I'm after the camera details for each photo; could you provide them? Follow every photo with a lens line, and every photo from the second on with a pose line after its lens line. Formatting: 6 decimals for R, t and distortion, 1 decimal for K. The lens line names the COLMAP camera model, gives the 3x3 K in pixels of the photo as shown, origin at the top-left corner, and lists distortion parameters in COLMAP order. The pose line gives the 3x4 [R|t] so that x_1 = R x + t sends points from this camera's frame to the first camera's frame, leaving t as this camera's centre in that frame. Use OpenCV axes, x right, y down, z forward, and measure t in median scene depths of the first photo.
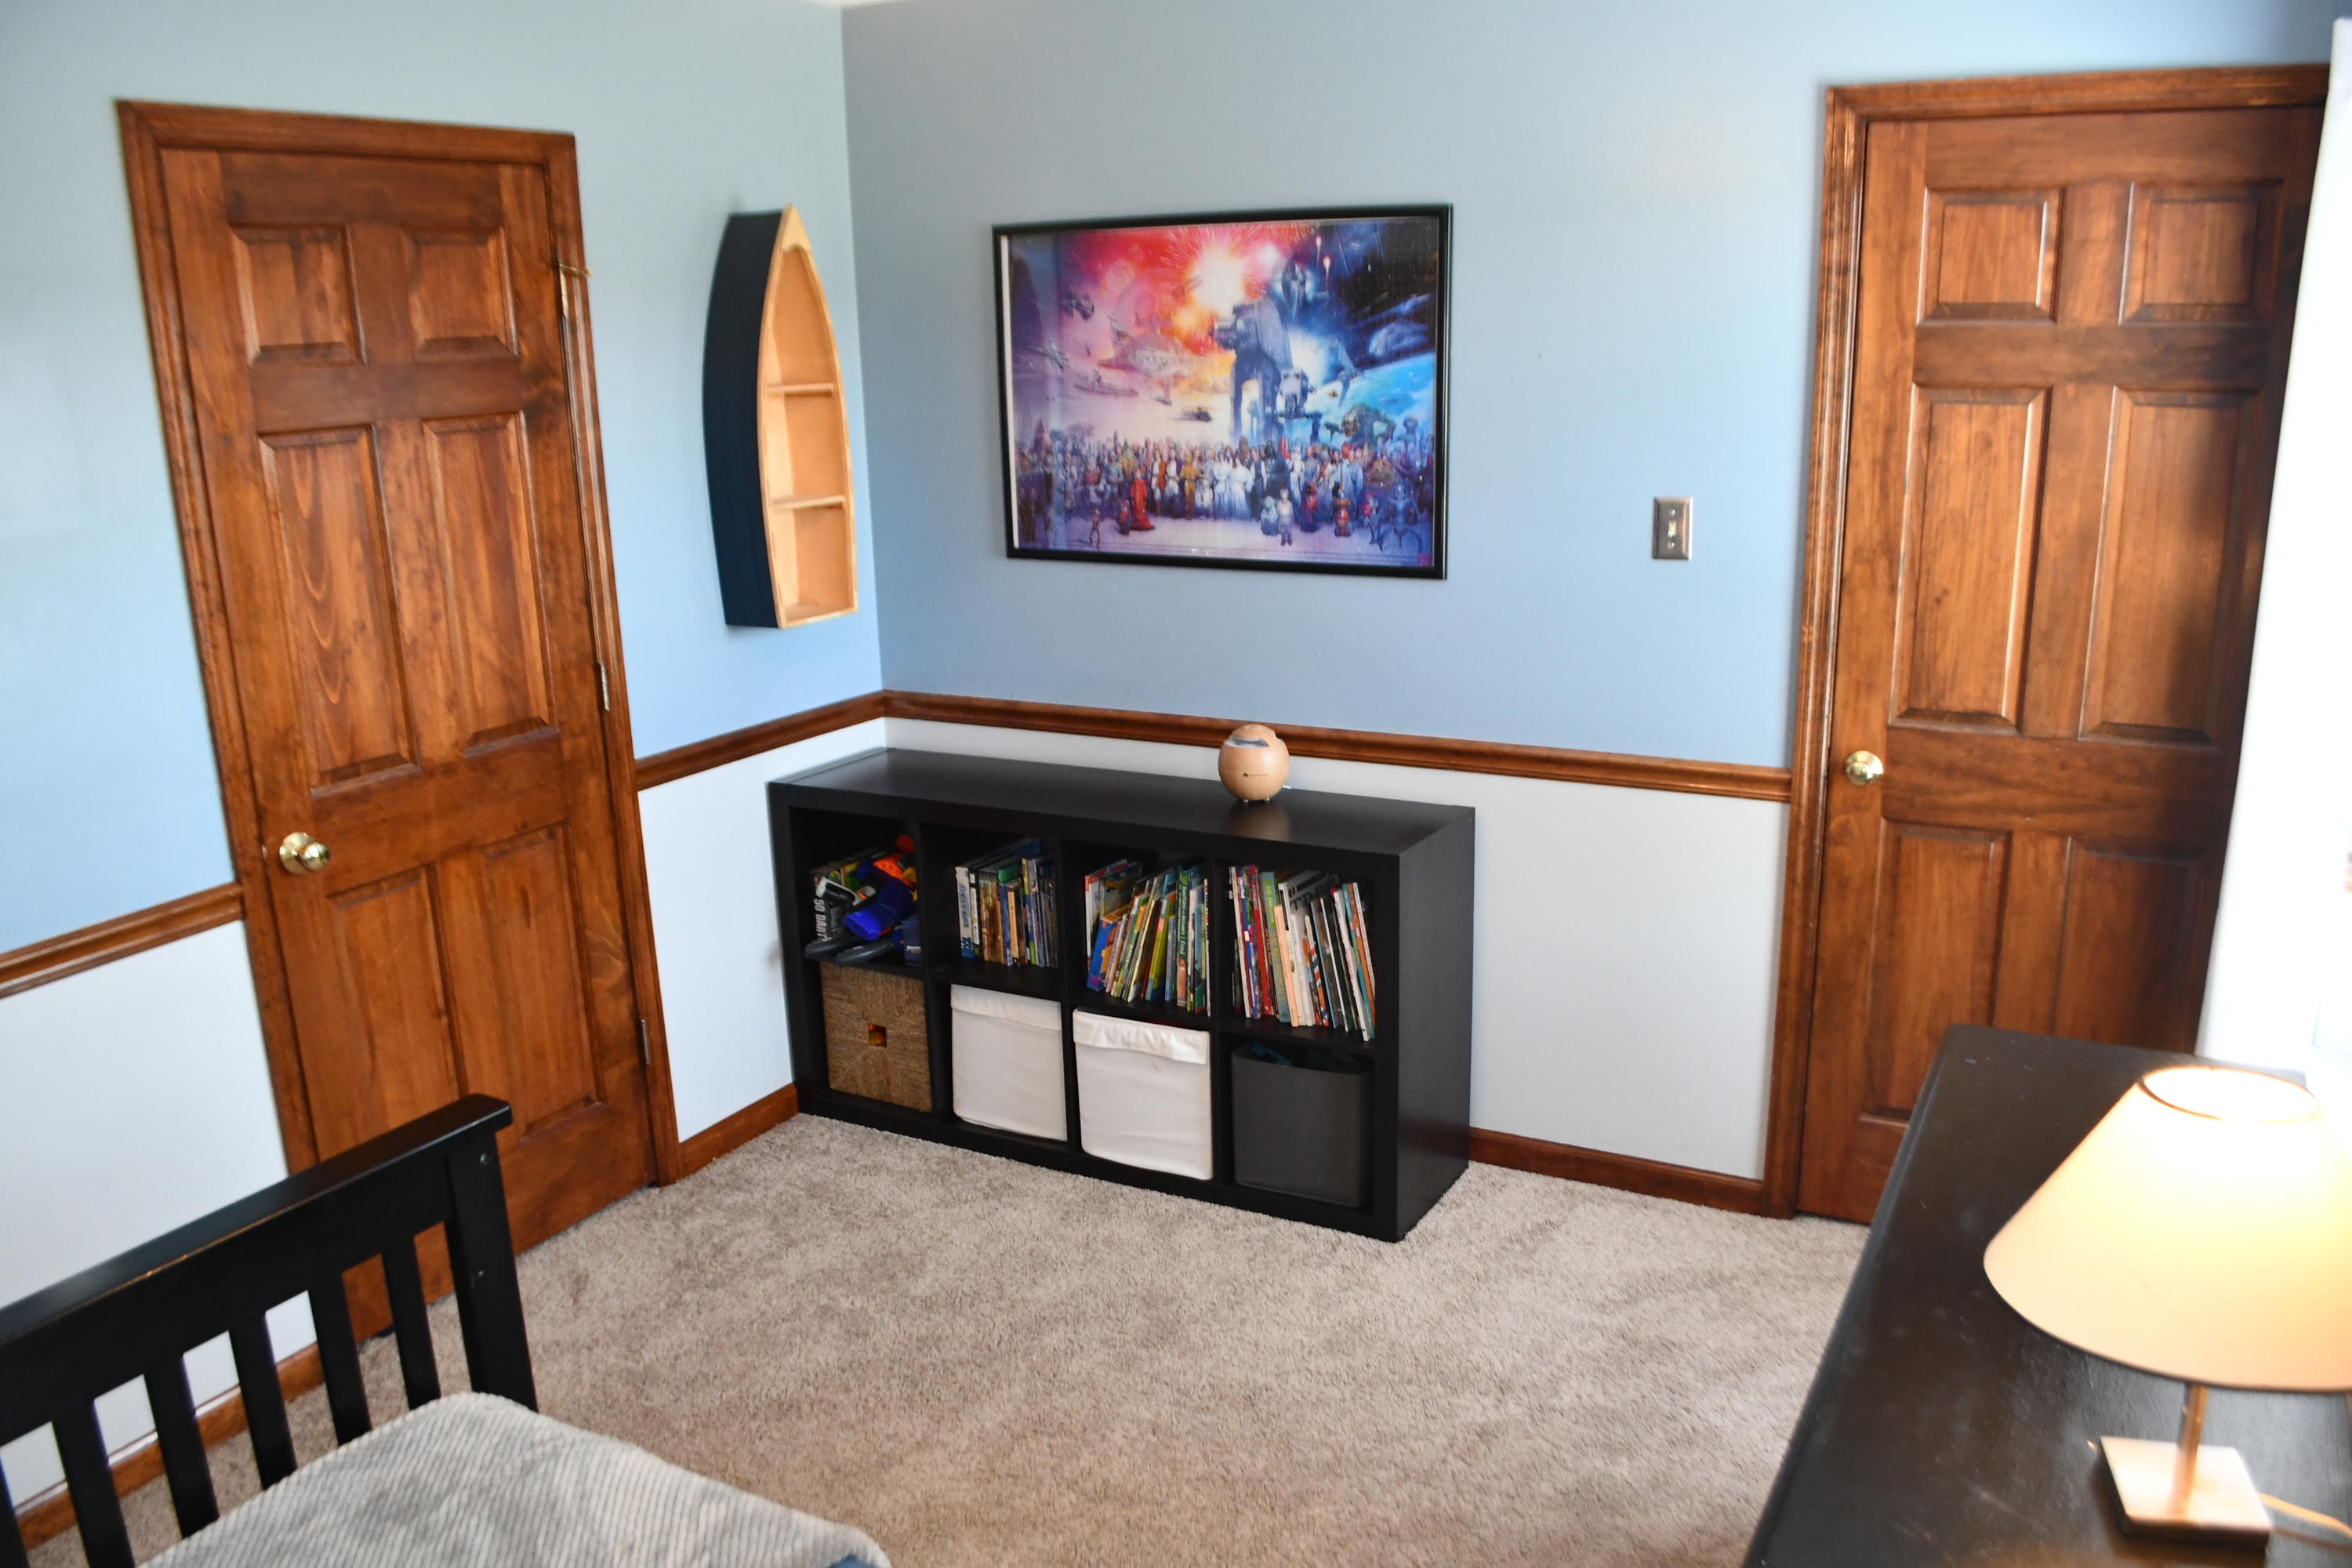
lens RADIAL K [[1860.5, 0, 1179.7], [0, 1860.5, 789.0], [0, 0, 1]] dist [-0.065454, -0.011775]
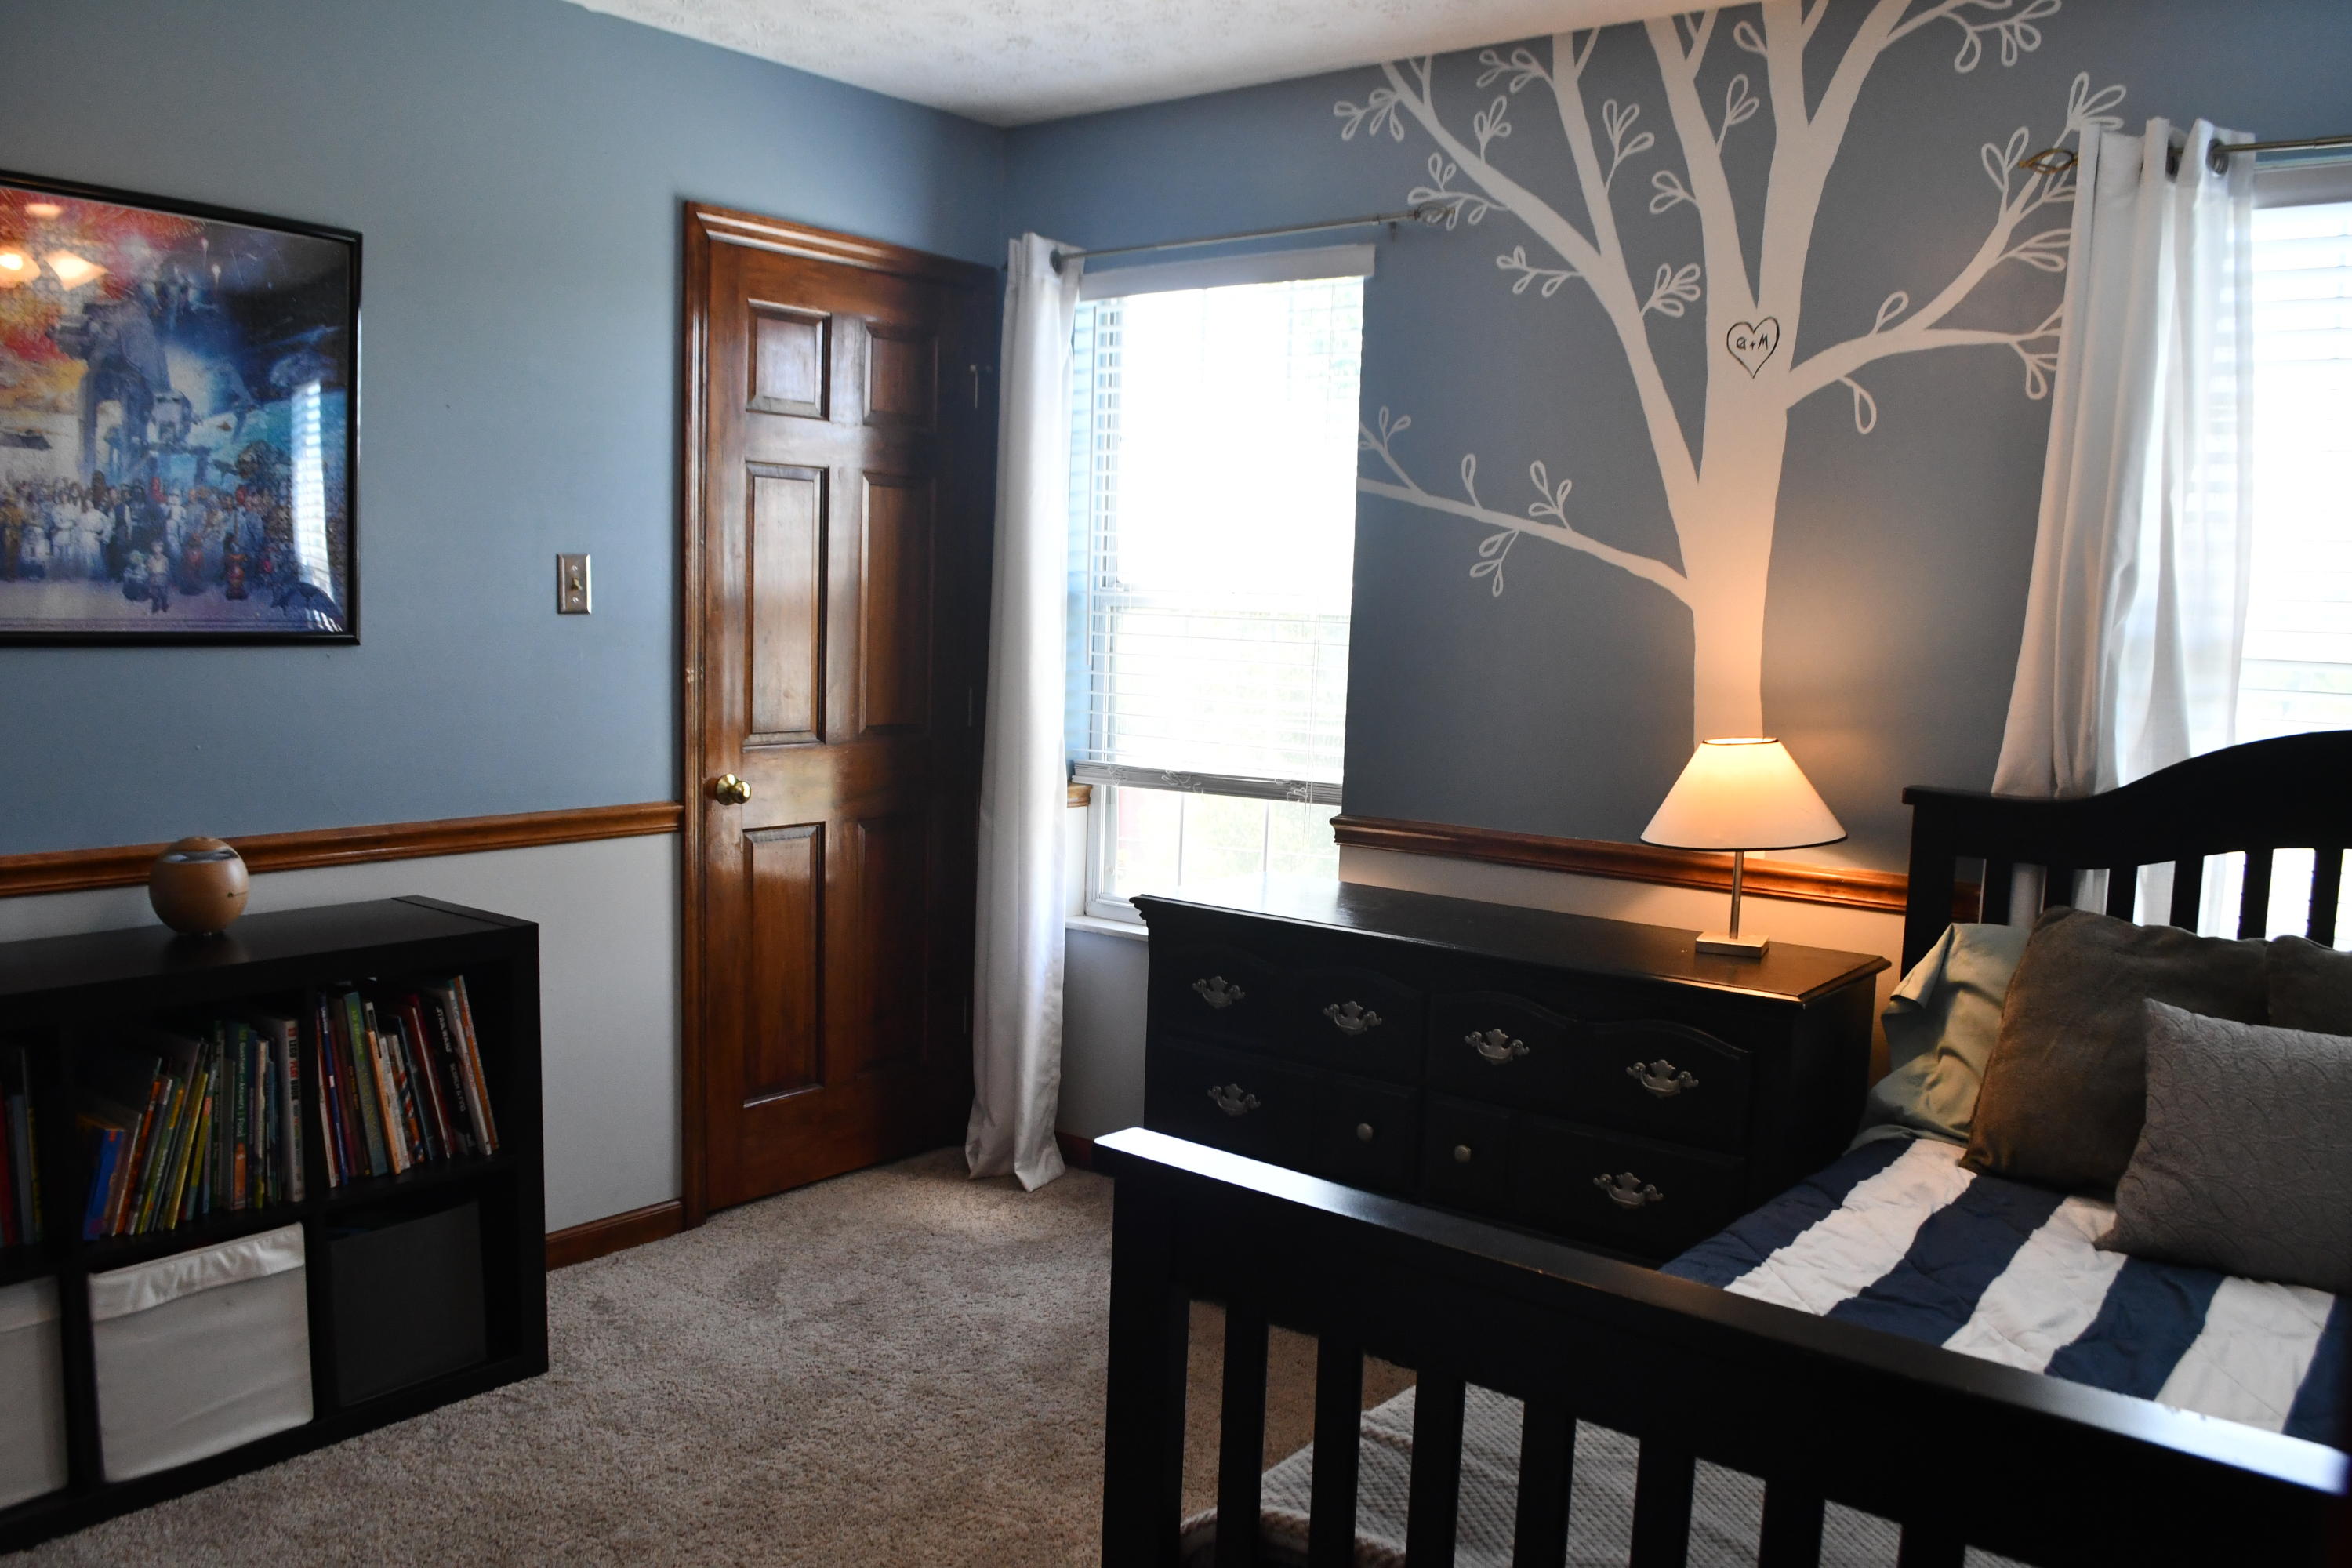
lens RADIAL K [[1860.5, 0, 1216.7], [0, 1860.5, 723.7], [0, 0, 1]] dist [-0.065454, -0.011775]
pose [[0.151543, -0.039201, 0.987673, -0.649979], [0.204794, 0.978777, 0.007425, 0.001180], [-0.967003, 0.201144, 0.156355, 0.467231]]
